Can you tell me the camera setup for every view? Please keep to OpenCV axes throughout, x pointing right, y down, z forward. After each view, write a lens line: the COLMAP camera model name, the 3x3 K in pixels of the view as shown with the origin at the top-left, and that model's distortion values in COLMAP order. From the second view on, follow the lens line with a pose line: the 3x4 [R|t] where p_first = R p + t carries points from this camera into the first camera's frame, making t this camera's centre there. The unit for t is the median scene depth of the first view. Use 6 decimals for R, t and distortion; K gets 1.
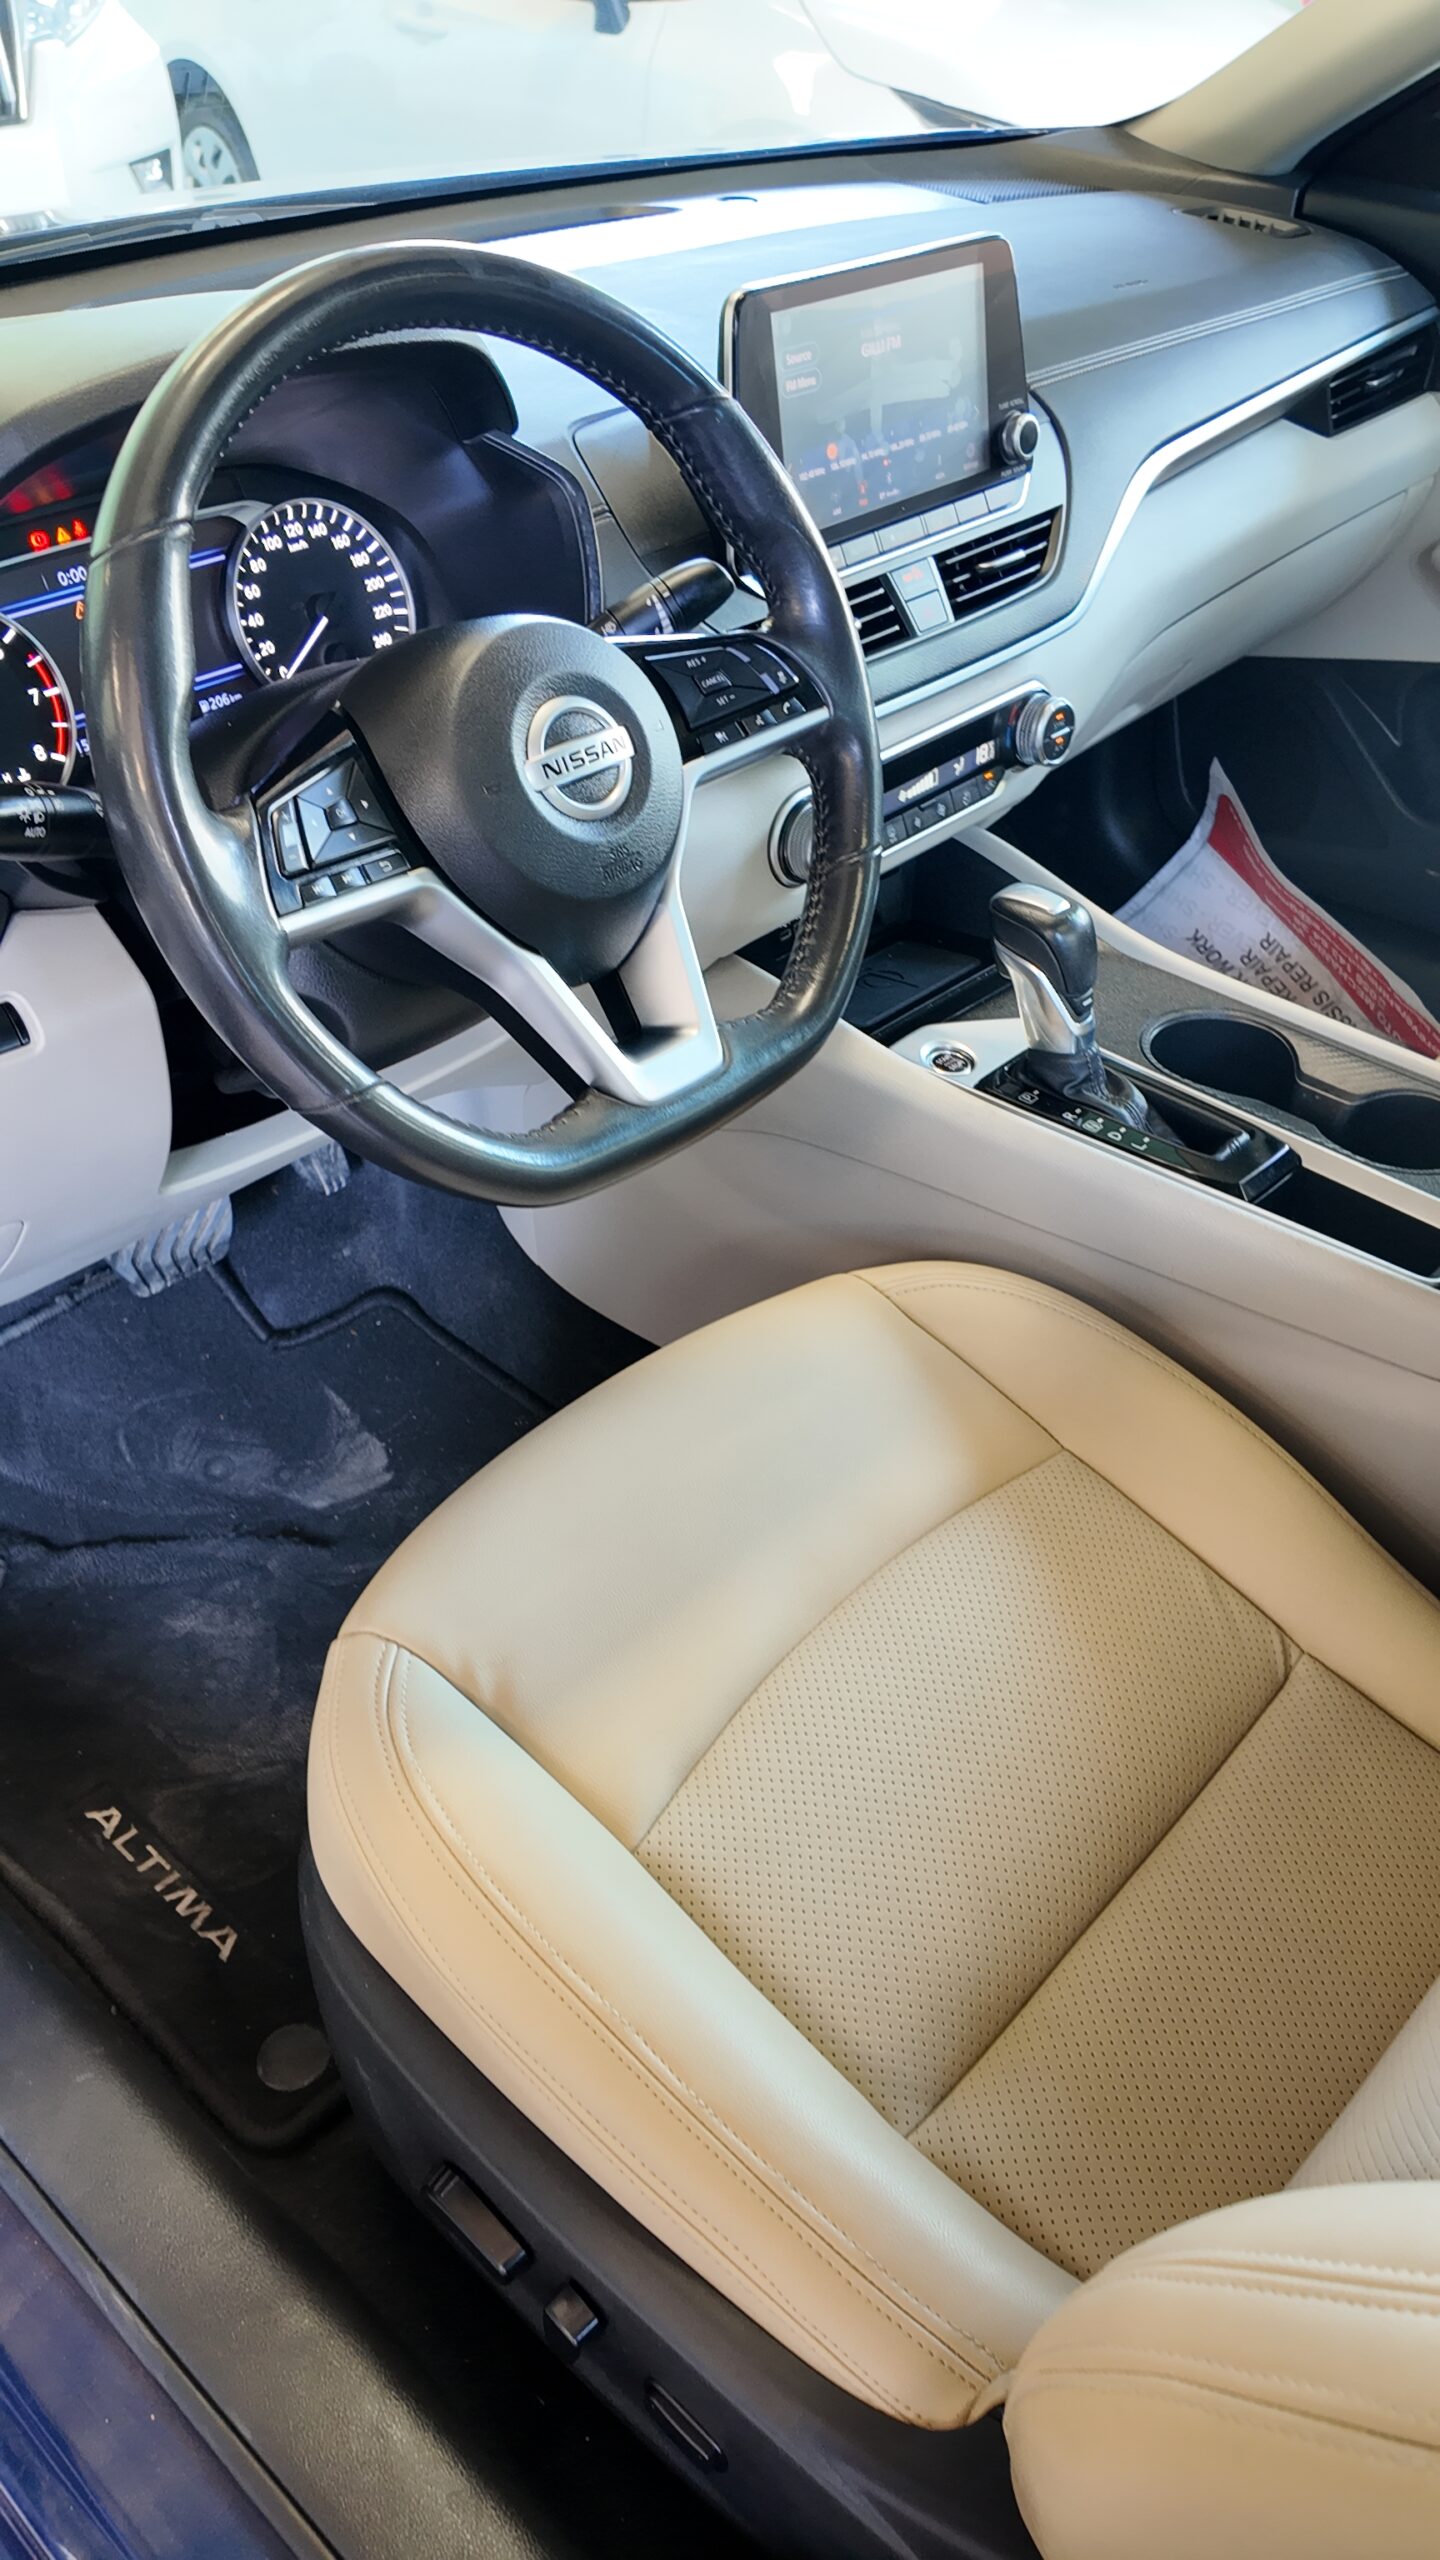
lens RADIAL K [[1892.2, 0, 728.4], [0, 1892.2, 1276.3], [0, 0, 1]] dist [0.156812, -0.266699]
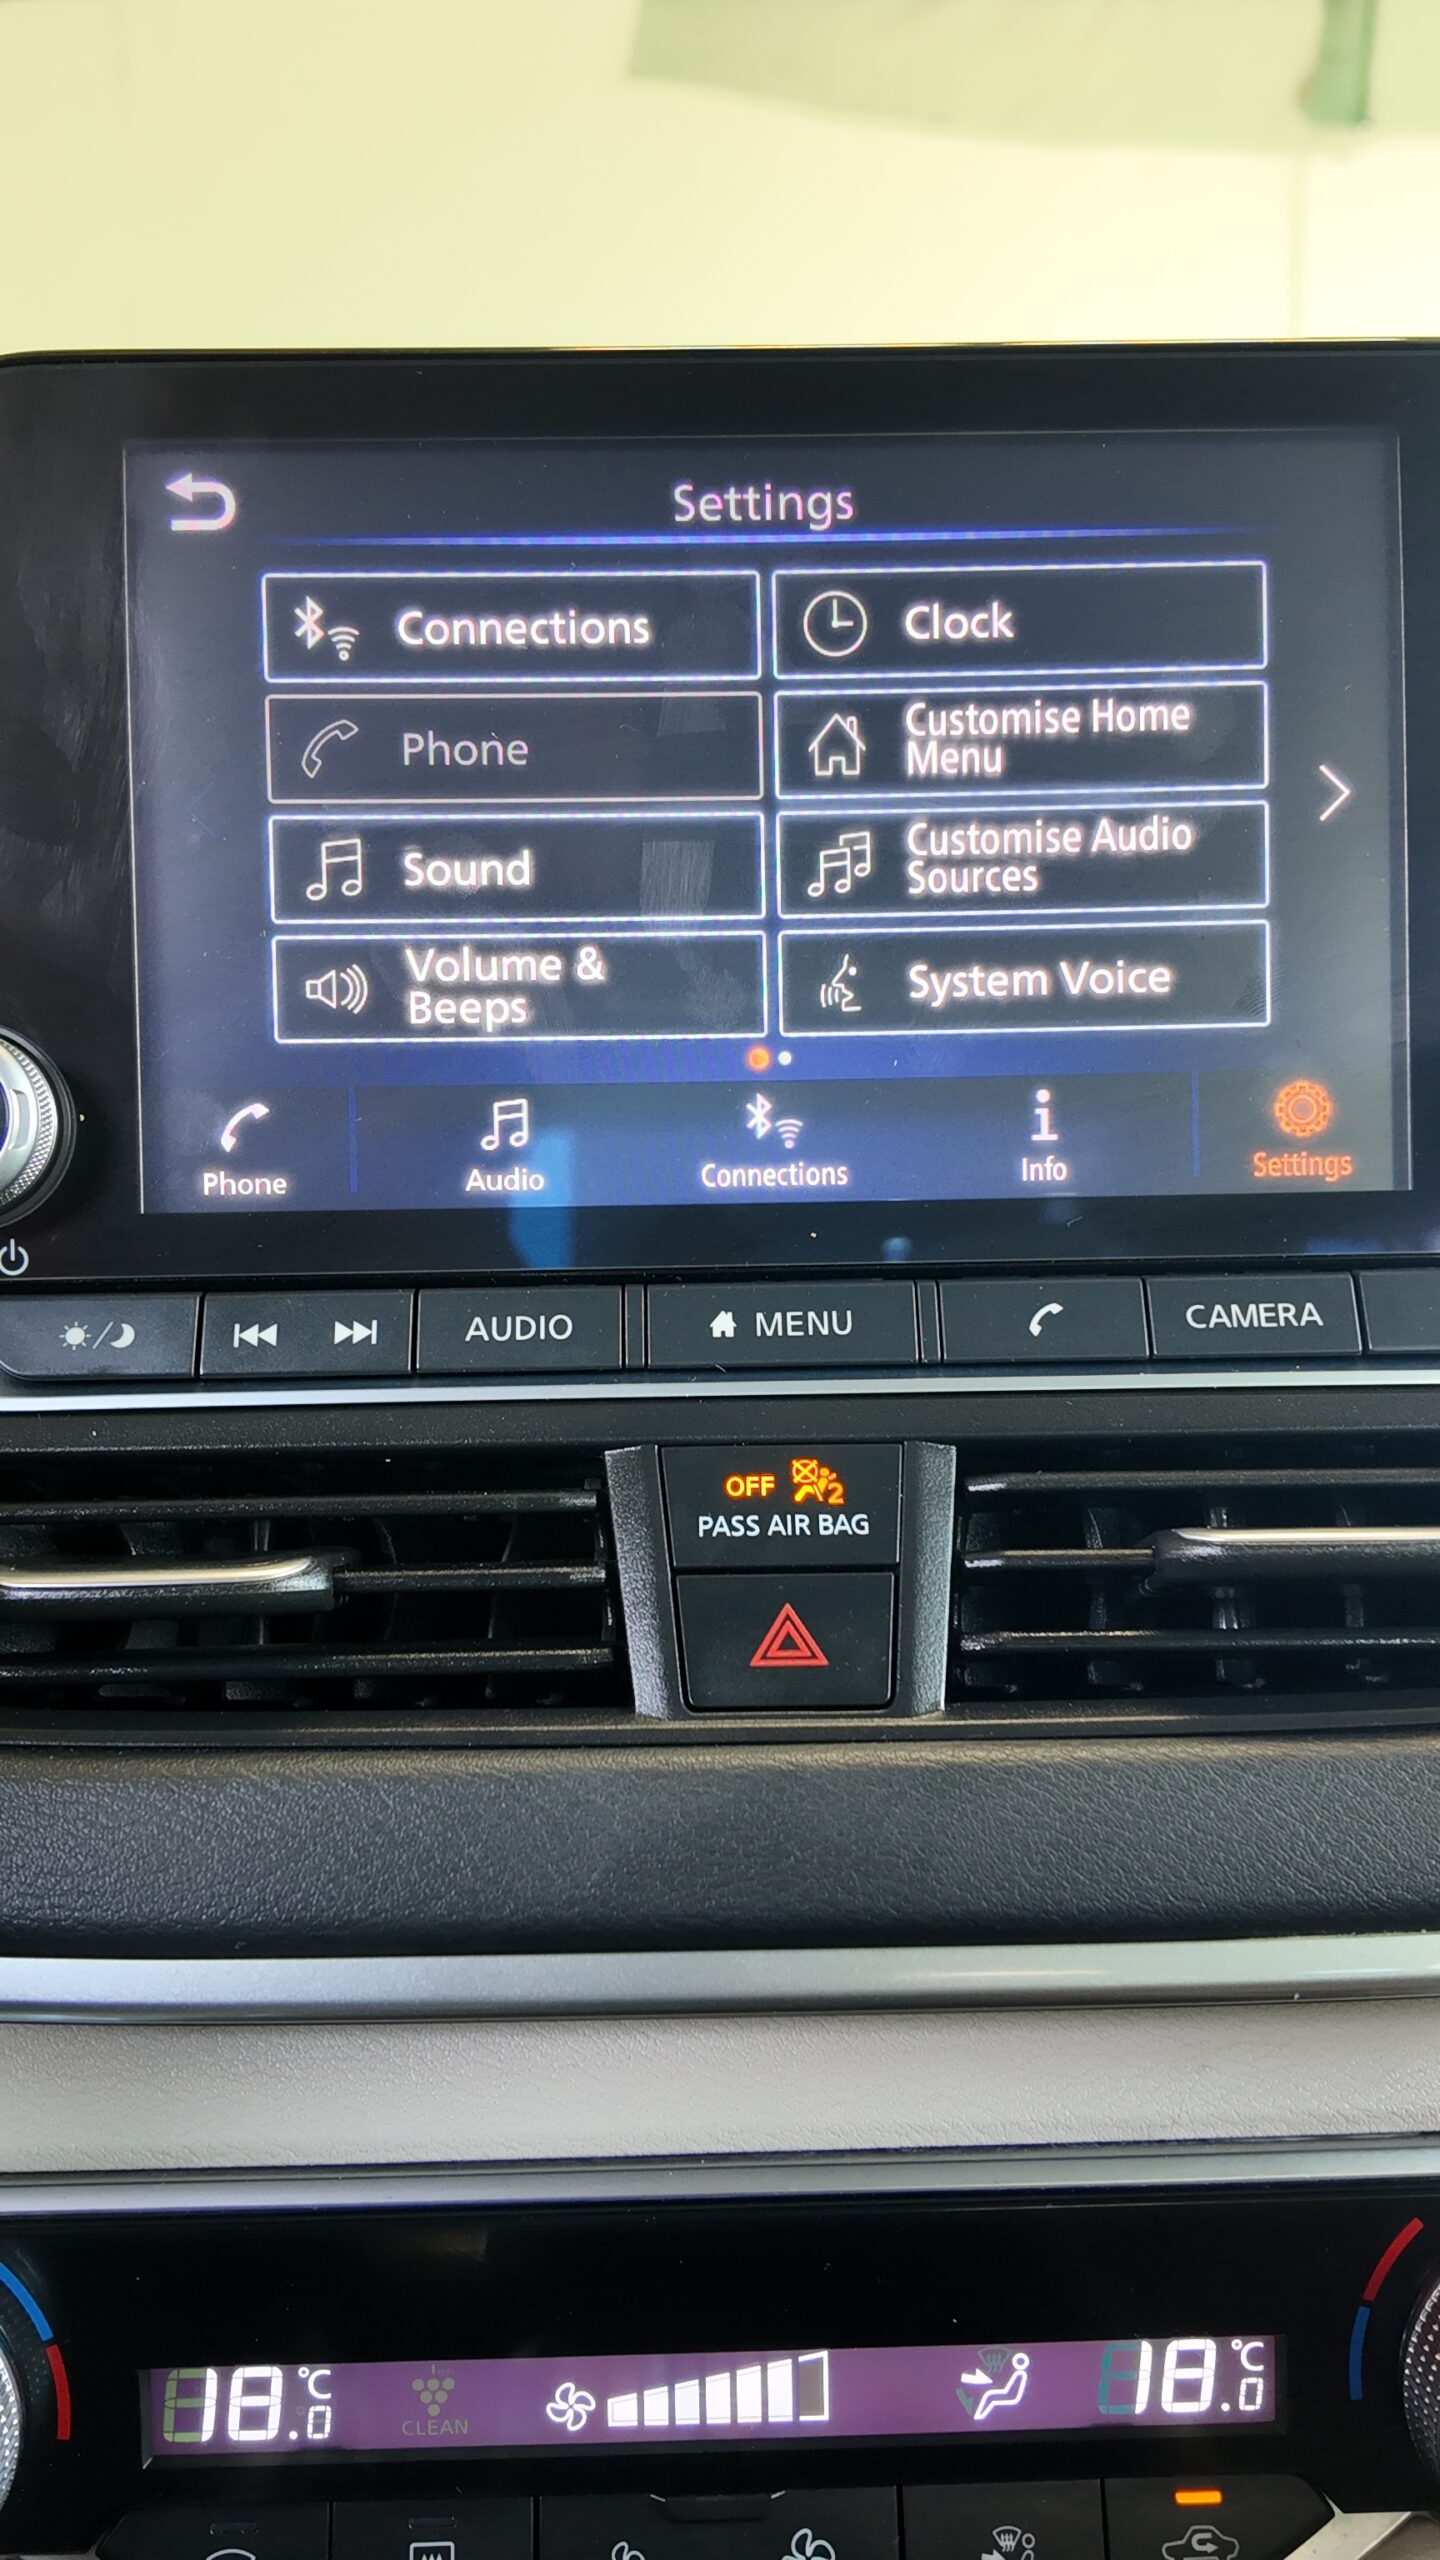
lens RADIAL K [[1892.2, 0, 728.4], [0, 1892.2, 1276.3], [0, 0, 1]] dist [0.156812, -0.266699]
pose [[0.692353, 0.092247, -0.715638, 0.277697], [-0.429303, 0.849818, -0.305792, -0.336316], [0.579954, 0.518942, 0.627975, 0.902184]]
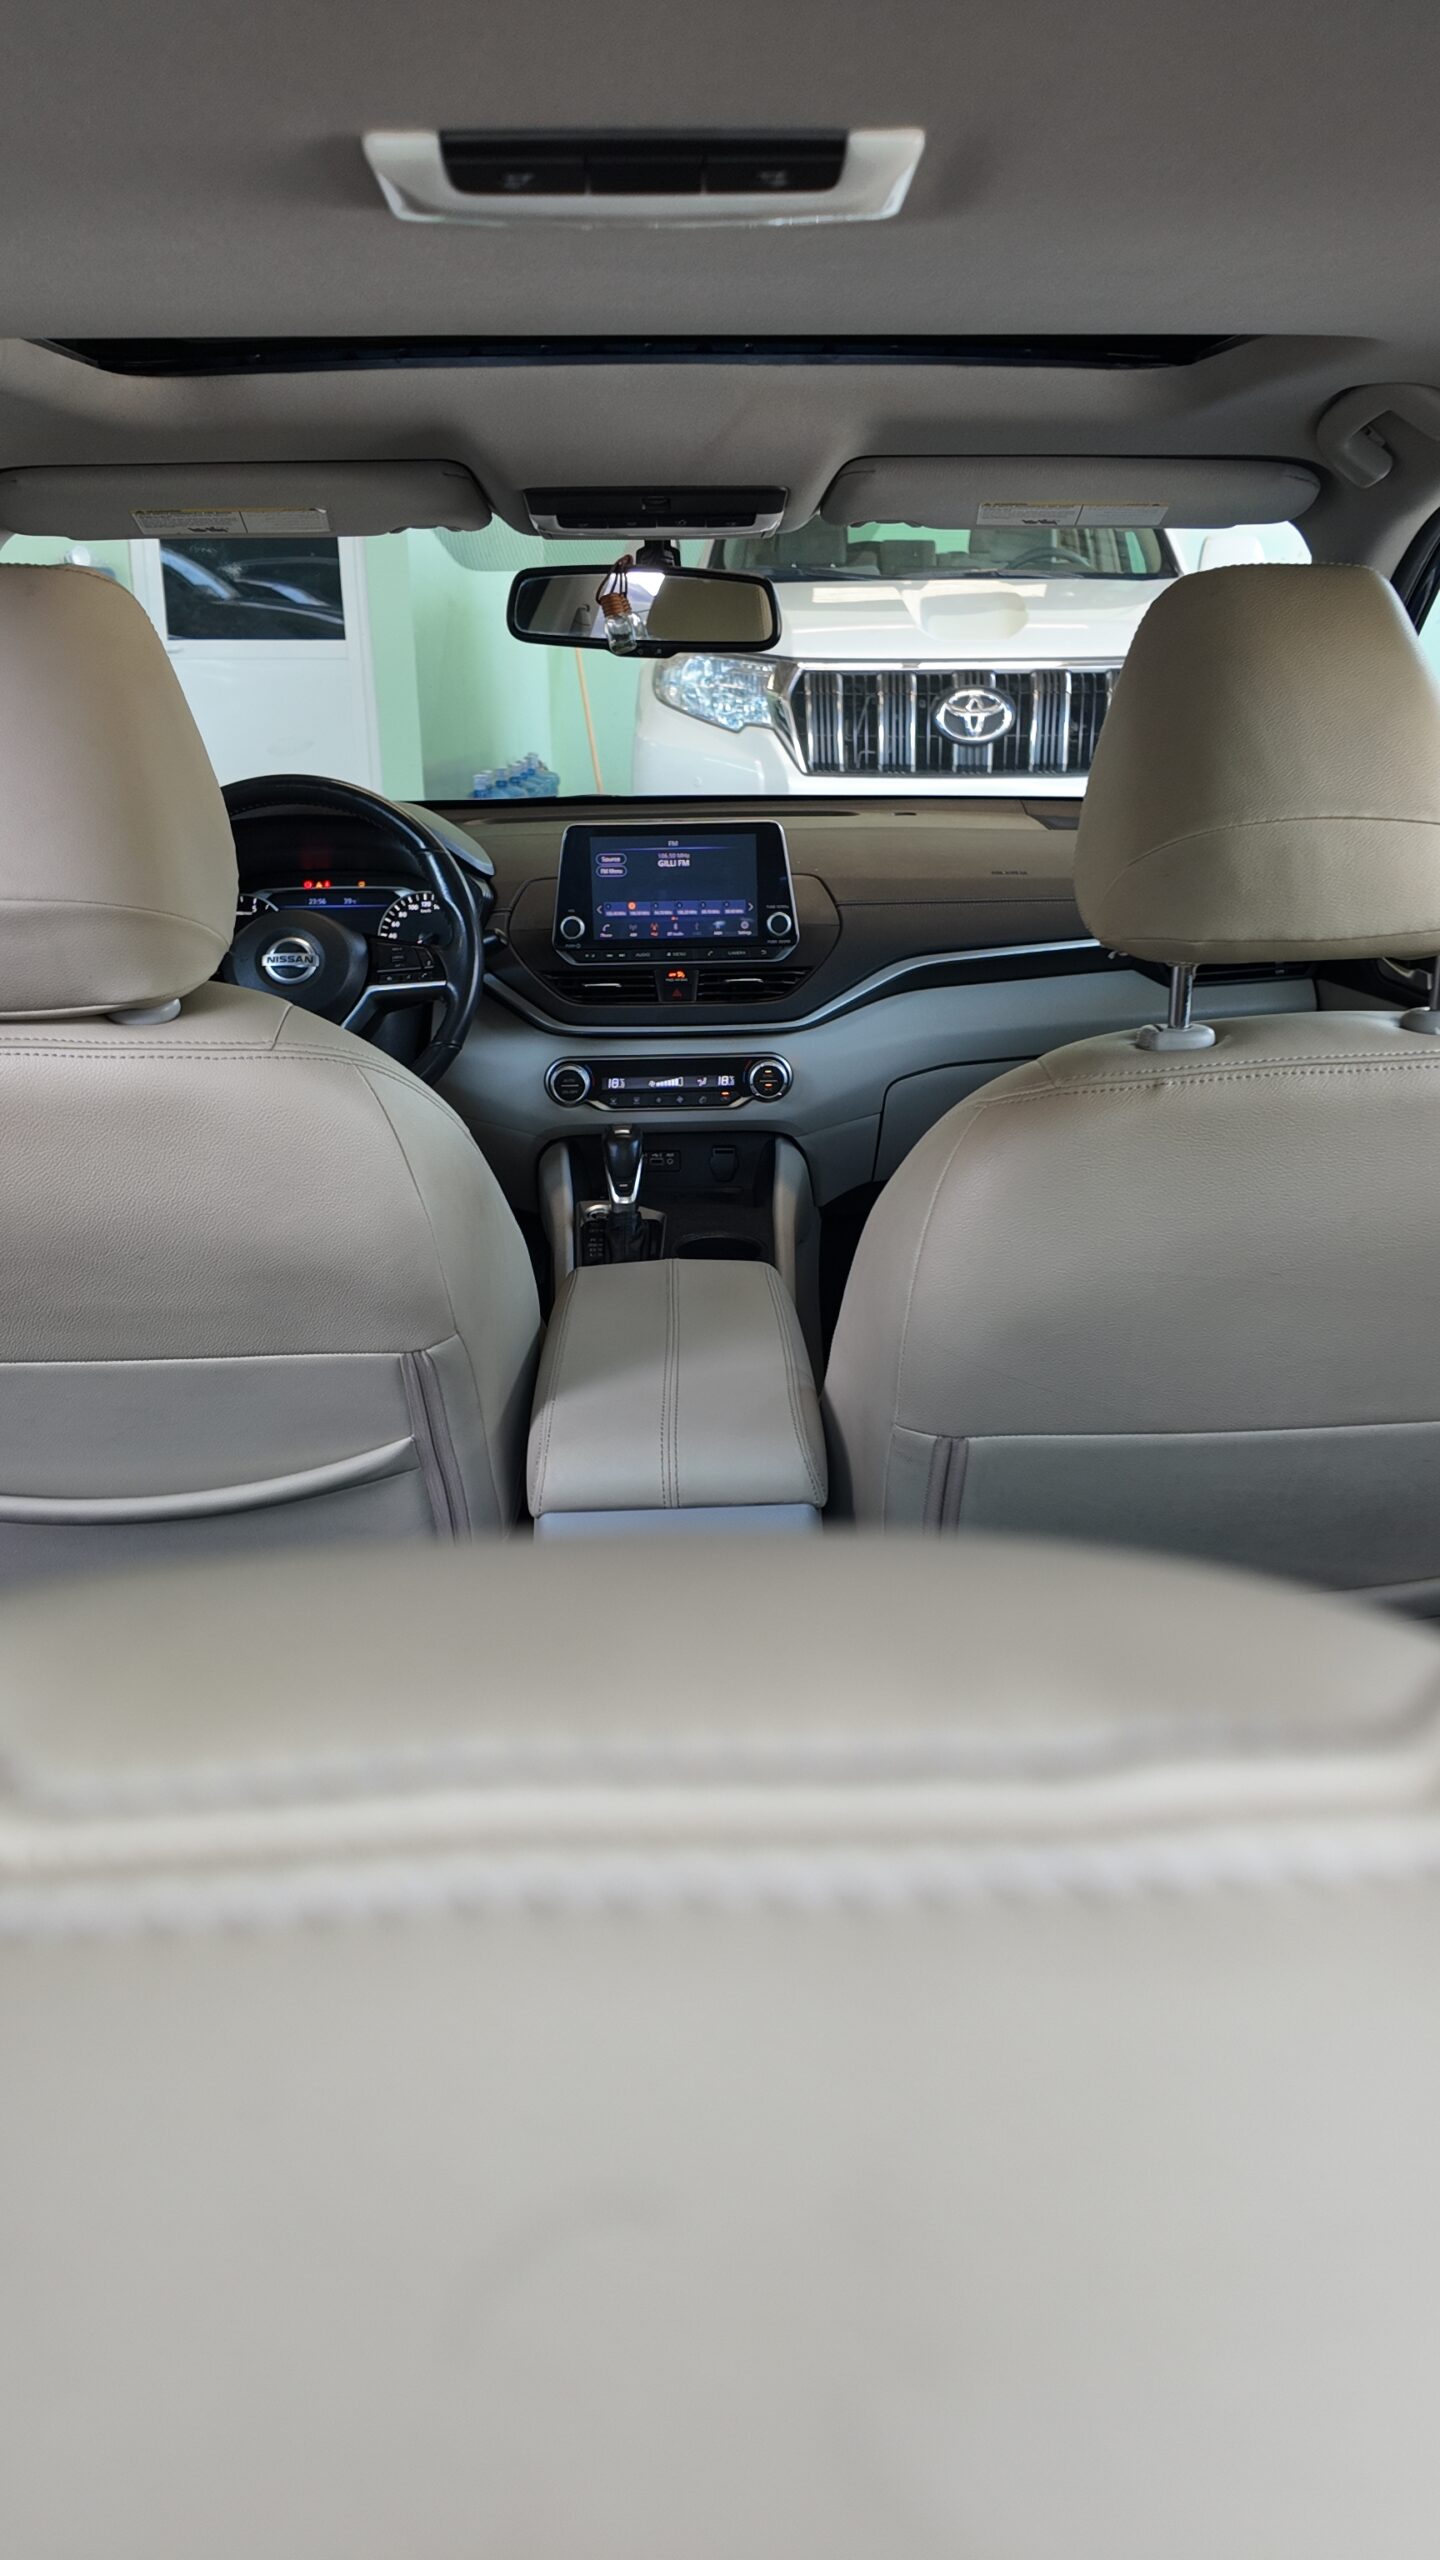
lens RADIAL K [[1892.2, 0, 728.4], [0, 1892.2, 1276.3], [0, 0, 1]] dist [0.156812, -0.266699]
pose [[0.709855, 0.241575, -0.661625, 1.563189], [-0.420951, 0.898634, -0.123523, 0.123445], [0.564718, 0.366195, 0.739591, -0.271388]]
